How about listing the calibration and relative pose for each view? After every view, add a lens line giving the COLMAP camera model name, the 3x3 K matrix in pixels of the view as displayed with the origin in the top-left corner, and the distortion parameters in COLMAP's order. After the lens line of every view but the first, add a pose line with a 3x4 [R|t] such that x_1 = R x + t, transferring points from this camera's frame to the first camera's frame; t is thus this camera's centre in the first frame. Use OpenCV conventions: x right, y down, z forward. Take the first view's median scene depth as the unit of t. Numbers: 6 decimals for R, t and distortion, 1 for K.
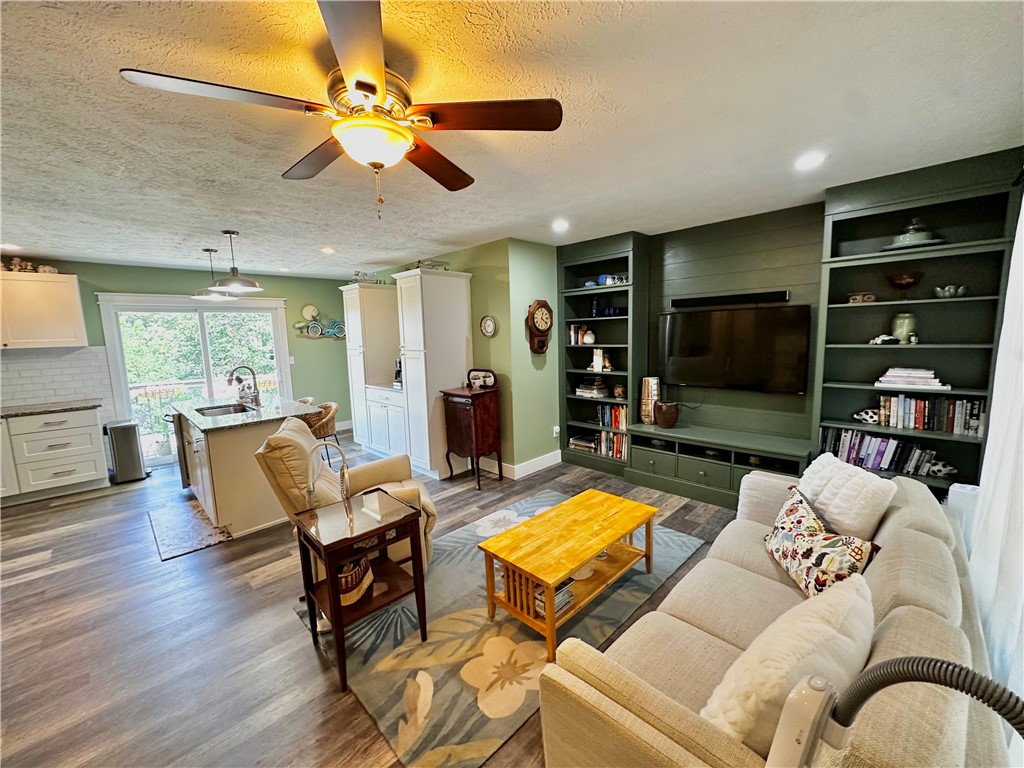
lens RADIAL K [[407.9, 0, 512.0], [0, 407.9, 384.0], [0, 0, 1]] dist [-0.002859, 0.000240]
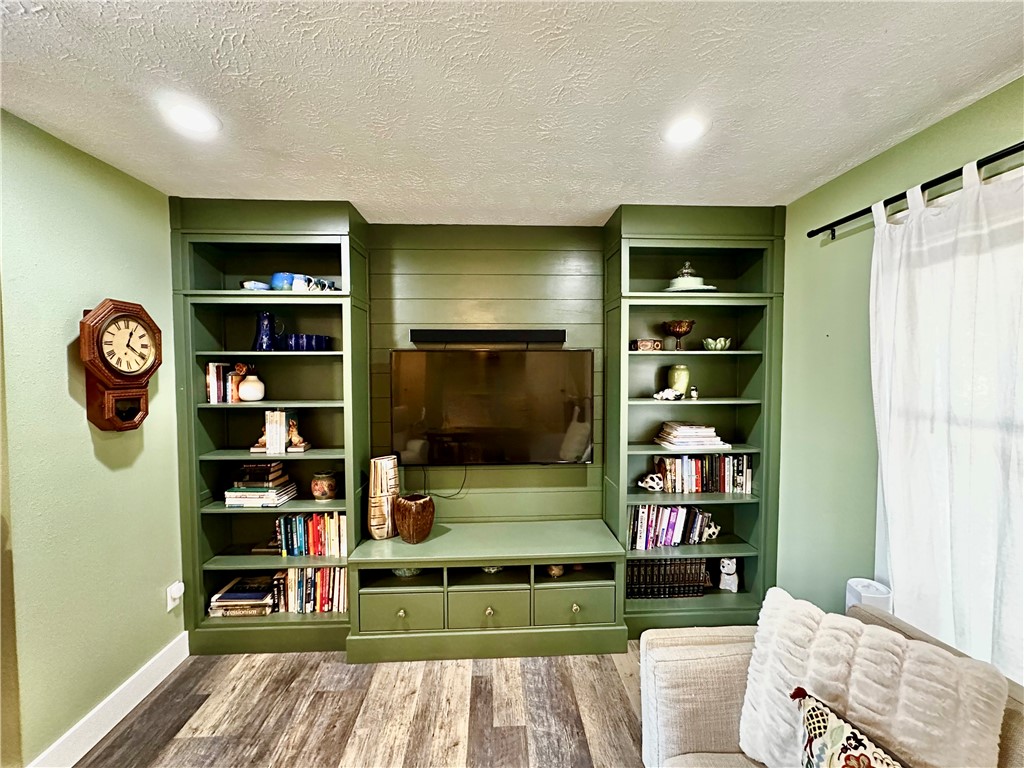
lens RADIAL K [[407.9, 0, 512.0], [0, 407.9, 384.0], [0, 0, 1]] dist [-0.002859, 0.000240]
pose [[0.674245, -0.001393, 0.738506, 0.031434], [0.075105, 0.994943, -0.066693, -0.066036], [-0.734678, 0.100432, 0.670940, 0.446781]]
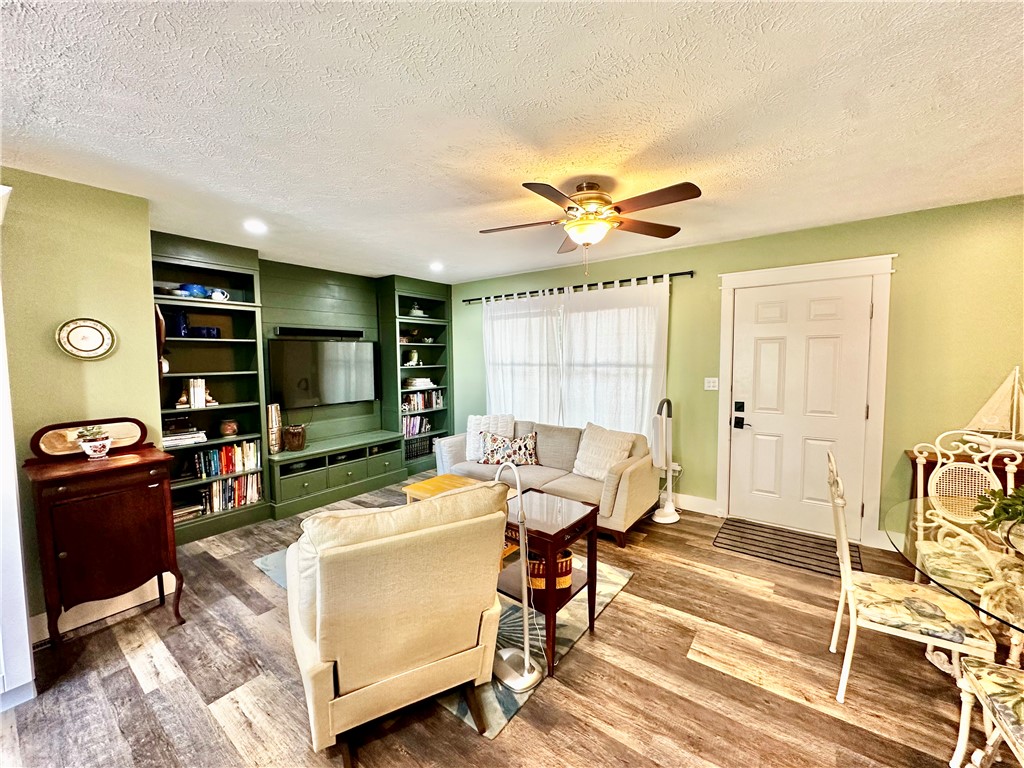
lens RADIAL K [[407.9, 0, 512.0], [0, 407.9, 384.0], [0, 0, 1]] dist [-0.002859, 0.000240]
pose [[-0.139004, -0.034024, 0.989707, -0.668875], [0.140496, 0.988623, 0.053719, -0.035447], [-0.980275, 0.146517, -0.132642, 0.548186]]
